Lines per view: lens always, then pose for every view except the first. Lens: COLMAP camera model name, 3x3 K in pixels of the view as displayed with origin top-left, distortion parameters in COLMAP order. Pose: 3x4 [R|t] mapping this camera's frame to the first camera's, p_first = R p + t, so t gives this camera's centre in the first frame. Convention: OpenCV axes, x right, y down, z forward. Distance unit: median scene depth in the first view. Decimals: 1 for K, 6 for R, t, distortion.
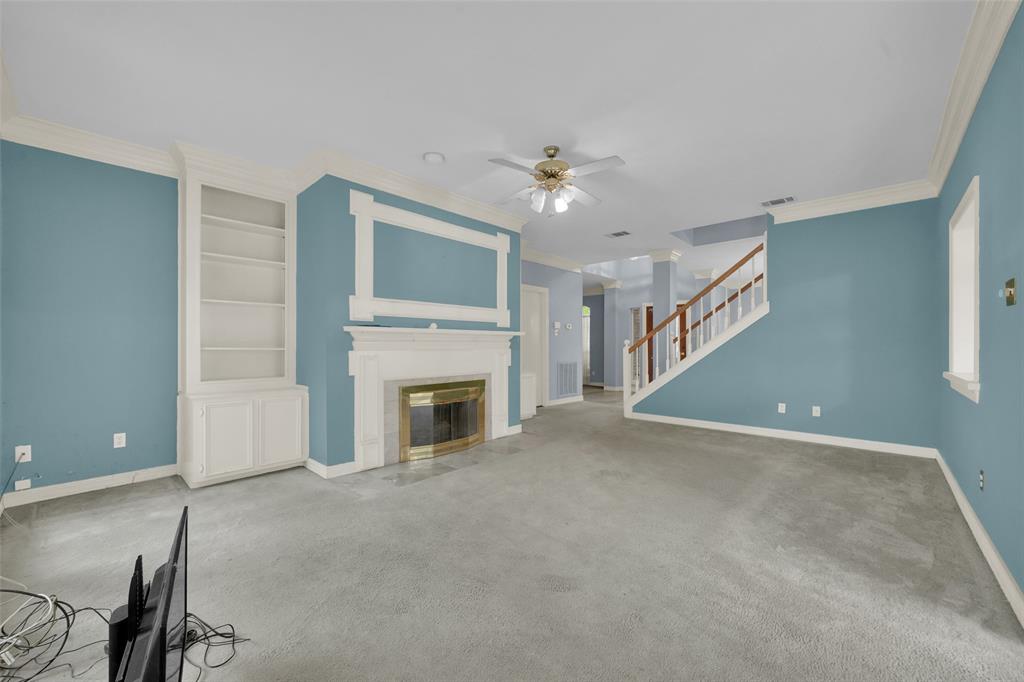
lens RADIAL K [[403.0, 0, 509.0], [0, 403.0, 342.6], [0, 0, 1]] dist [-0.000929, -0.000098]
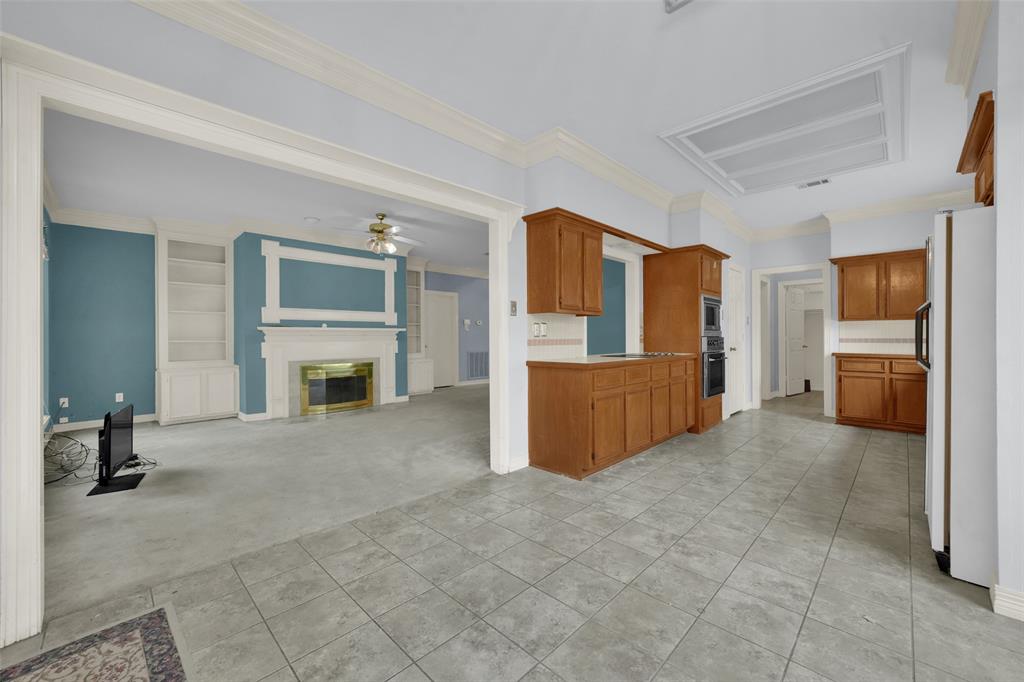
lens RADIAL K [[404.8, 0, 510.8], [0, 404.8, 336.1], [0, 0, 1]] dist [-0.001326, -0.000184]
pose [[0.999525, -0.007407, -0.029910, 0.575051], [0.007429, 0.999972, 0.000616, 0.002409], [0.029905, -0.000838, 0.999552, -0.508319]]
